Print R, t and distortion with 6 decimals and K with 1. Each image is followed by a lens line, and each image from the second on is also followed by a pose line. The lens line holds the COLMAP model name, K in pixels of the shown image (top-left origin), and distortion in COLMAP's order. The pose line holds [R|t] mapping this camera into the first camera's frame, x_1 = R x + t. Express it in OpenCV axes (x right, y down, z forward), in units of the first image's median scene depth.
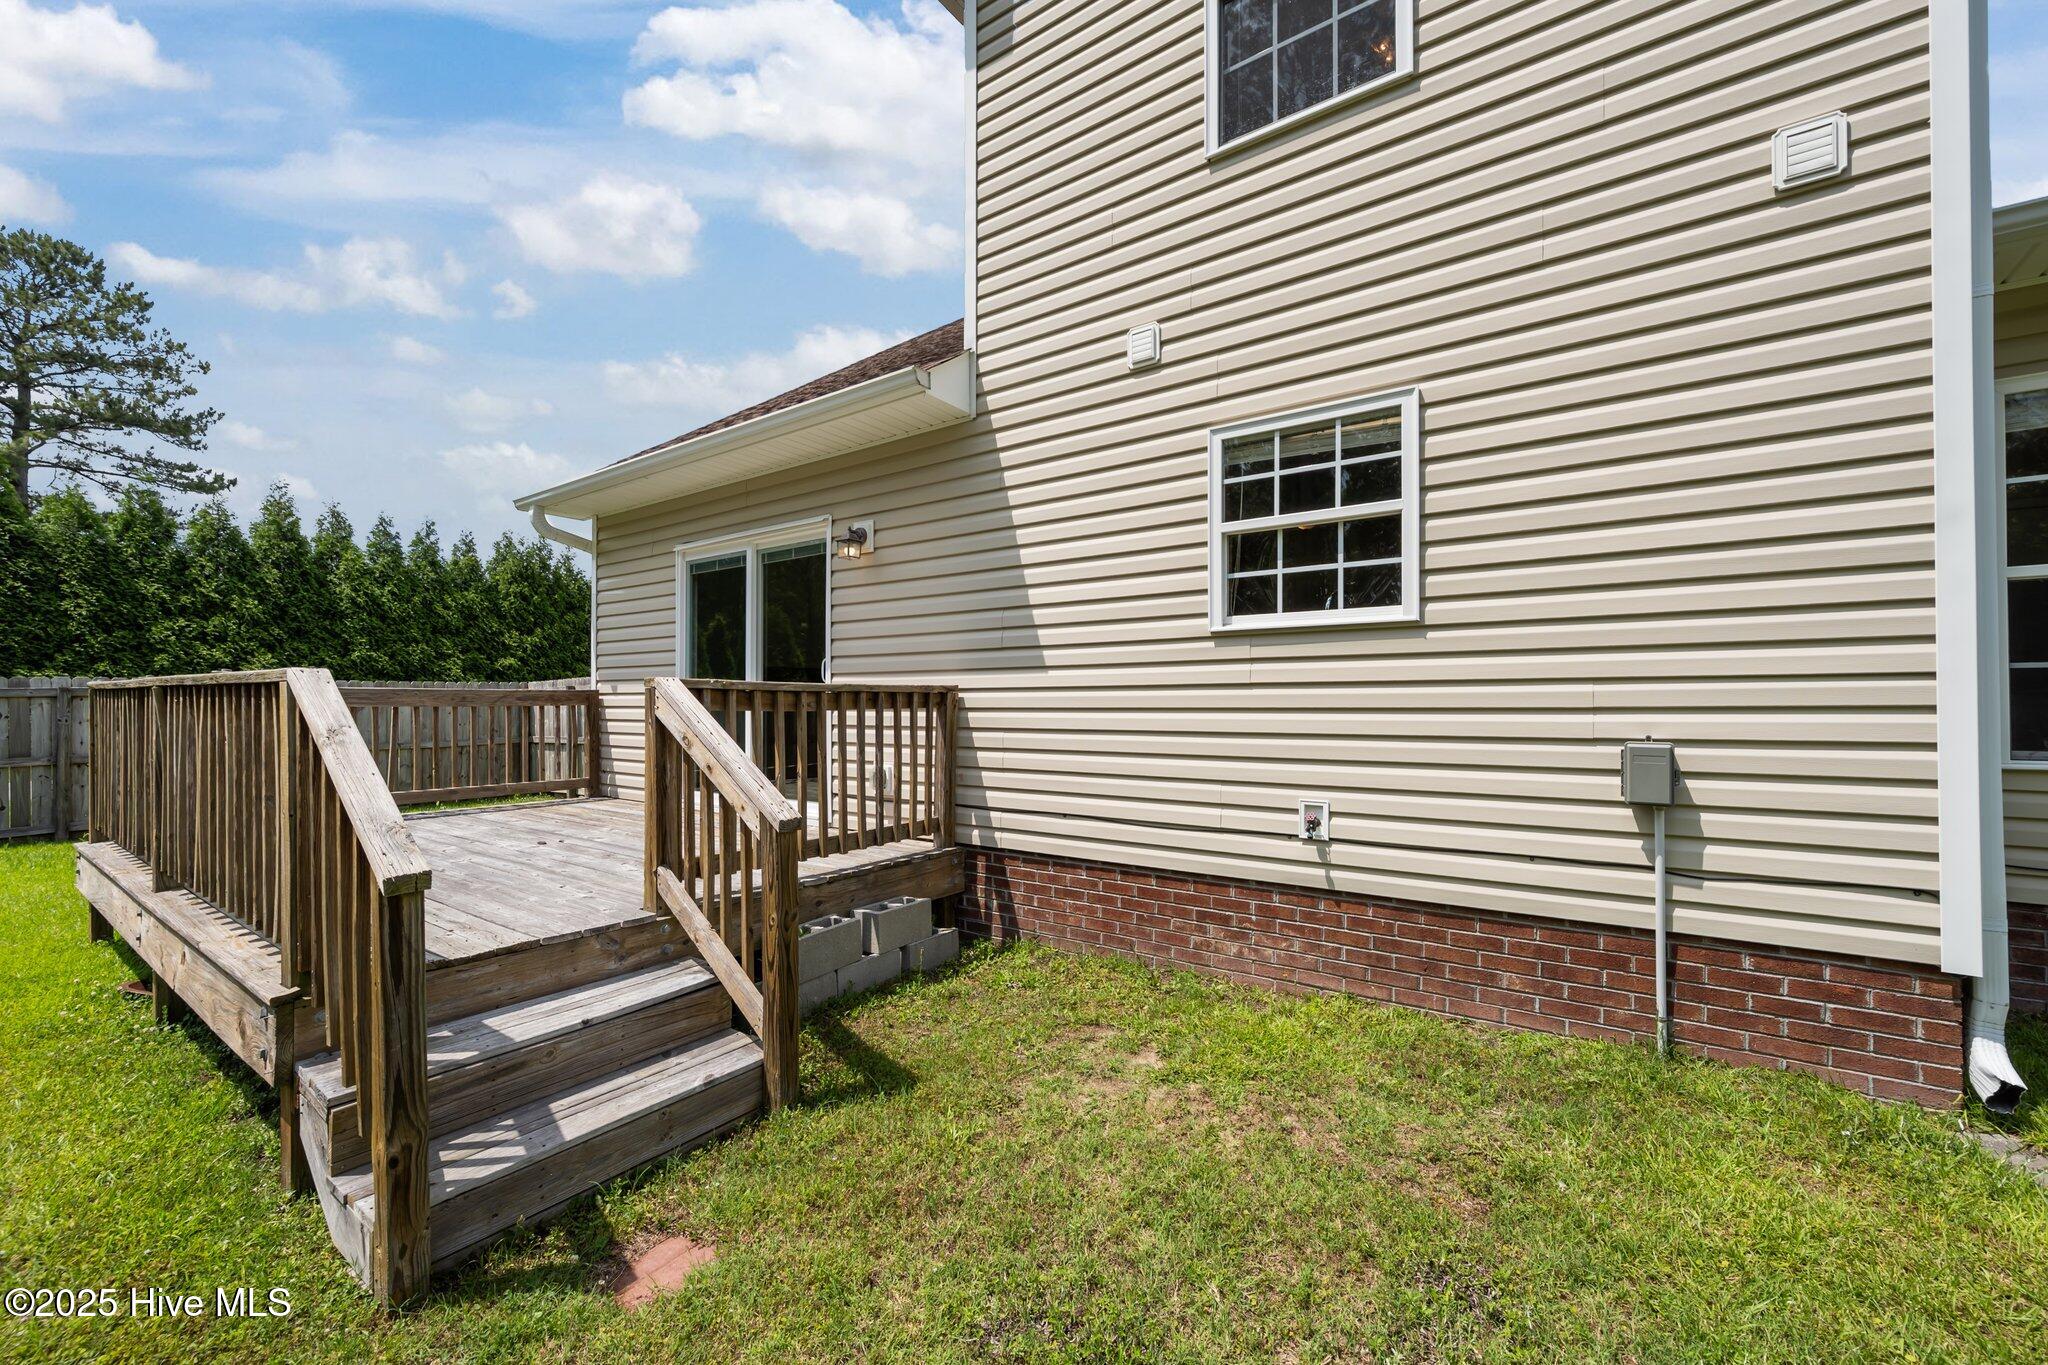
lens RADIAL K [[818.1, 0, 1024.1], [0, 818.1, 691.0], [0, 0, 1]] dist [0.001792, 0.000393]
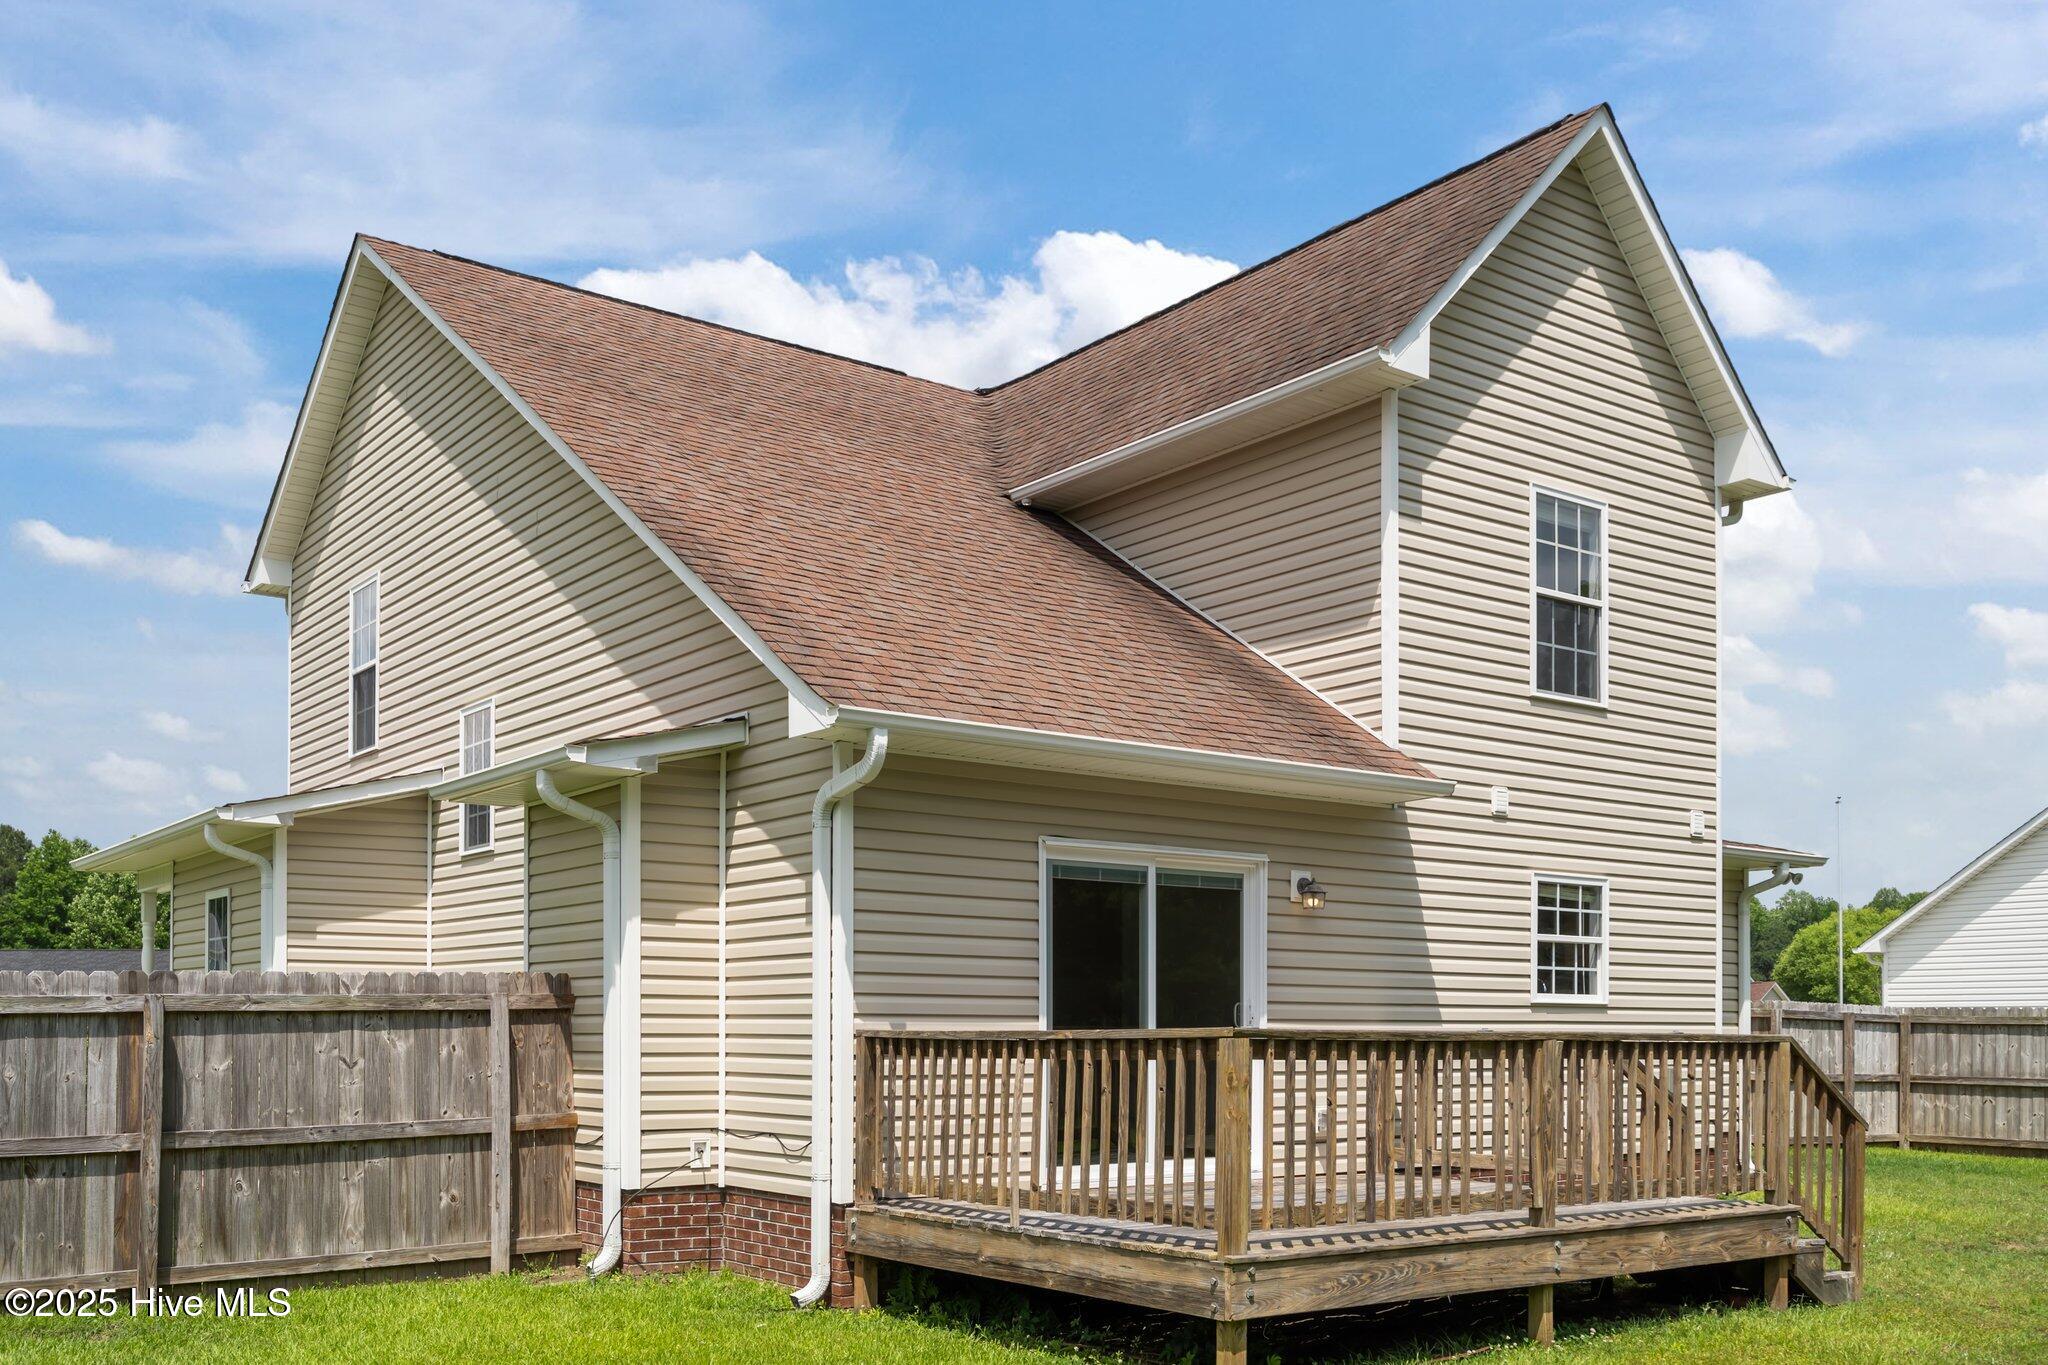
lens RADIAL K [[1865.2, 0, 1025.5], [0, 1865.2, 996.9], [0, 0, 1]] dist [-0.010088, -0.001866]
pose [[0.295572, 0.018349, 0.955144, -0.484037], [-0.019742, 0.999719, -0.013096, -0.002590], [-0.955117, -0.014986, 0.295851, 0.123252]]
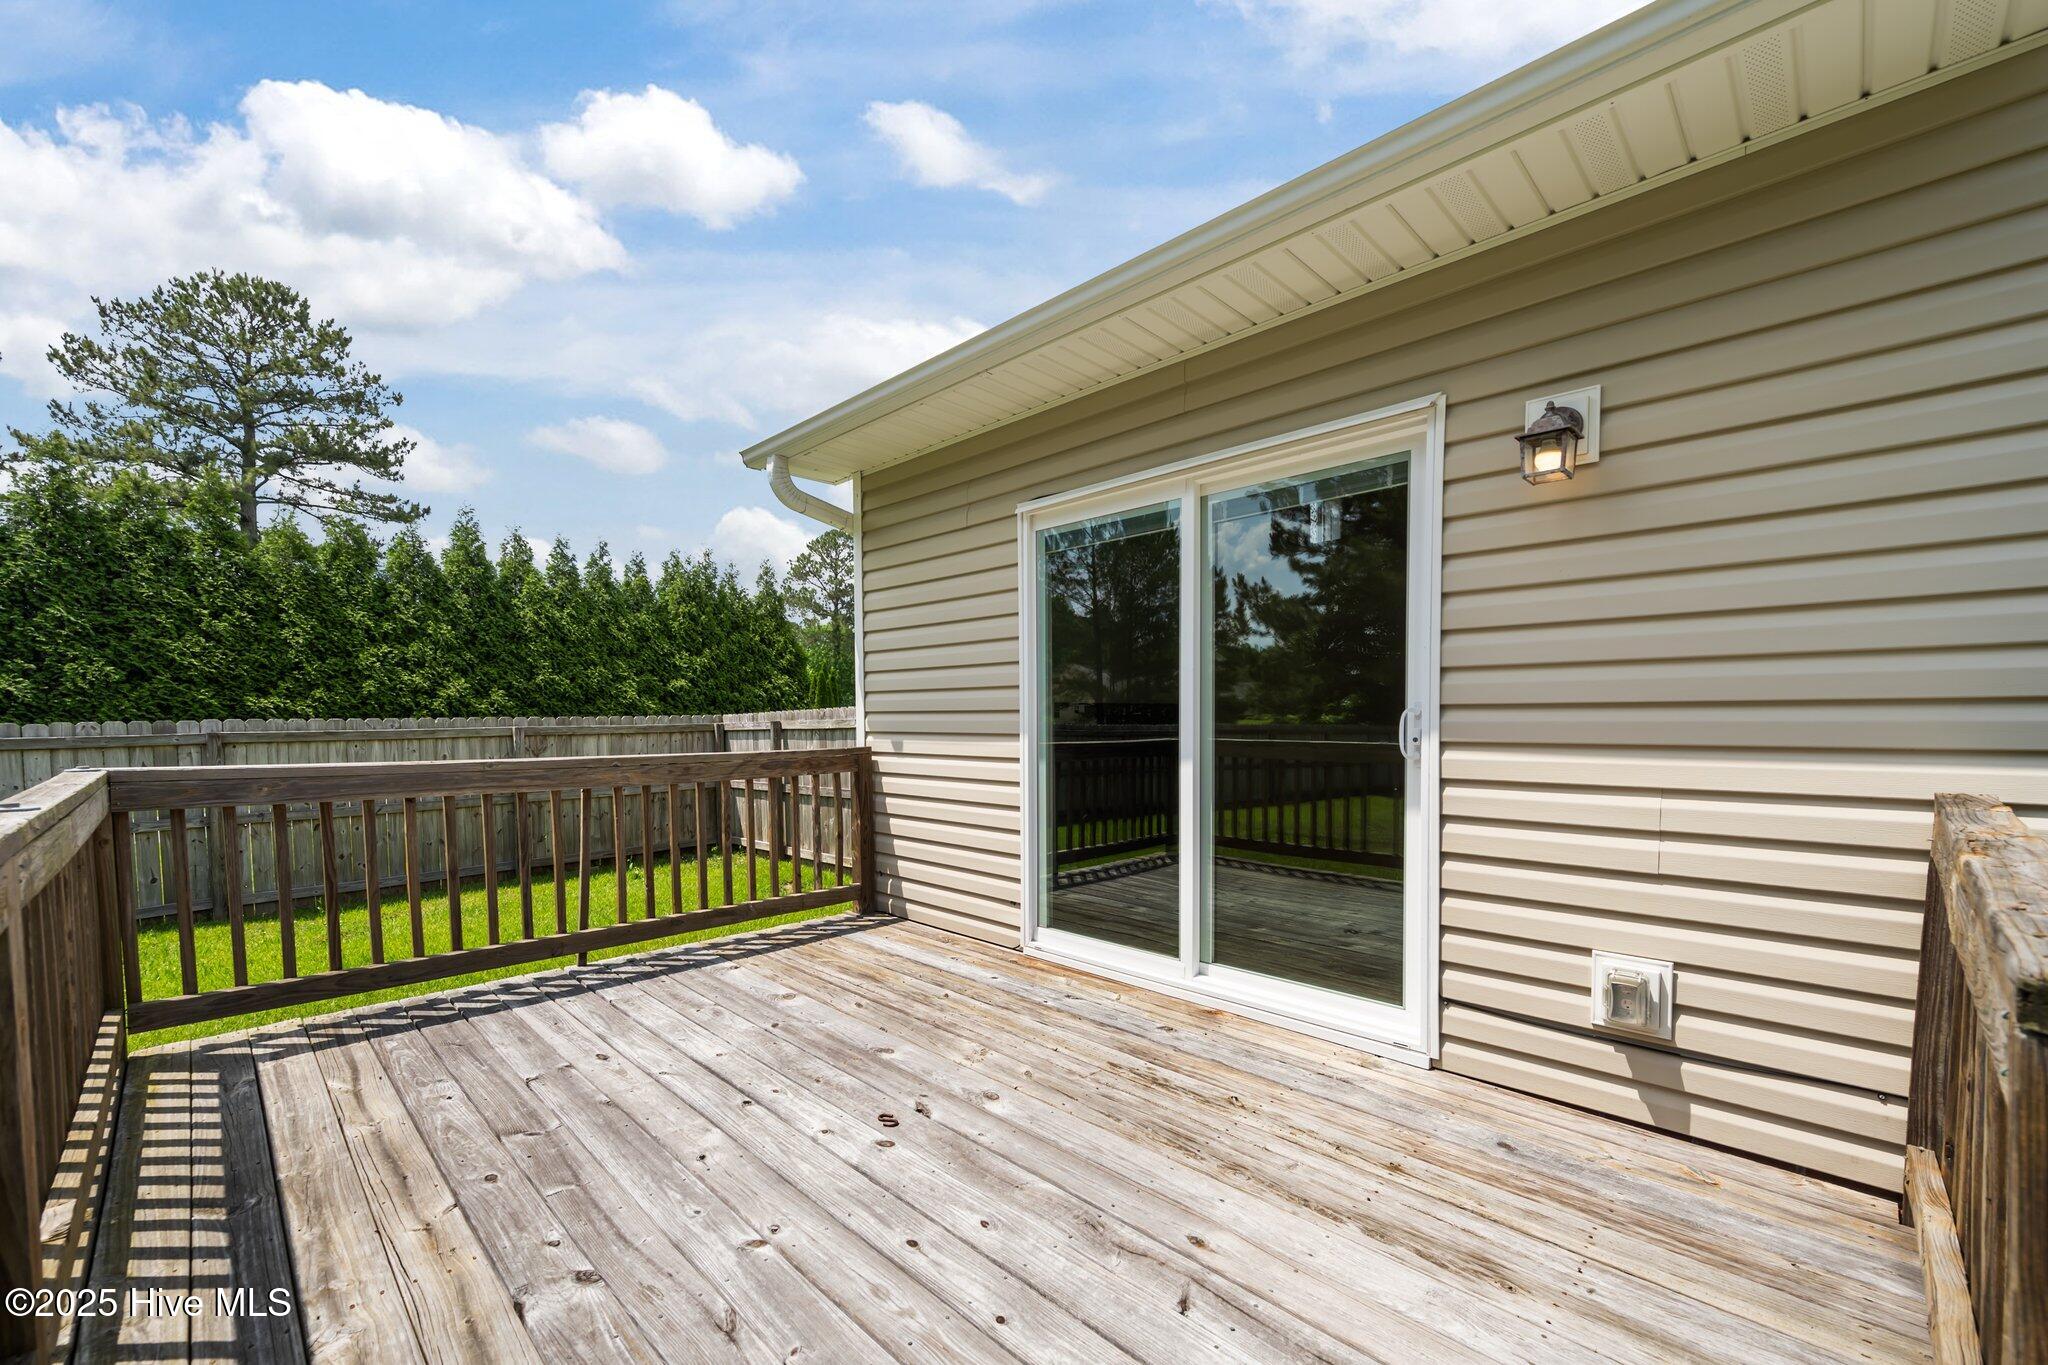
lens RADIAL K [[826.5, 0, 1038.5], [0, 826.5, 746.8], [0, 0, 1]] dist [0.001346, 0.000238]
pose [[0.989446, 0.001186, -0.144894, -0.078067], [0.006107, 0.998737, 0.049878, -0.008678], [0.144770, -0.050237, 0.988189, 0.100010]]
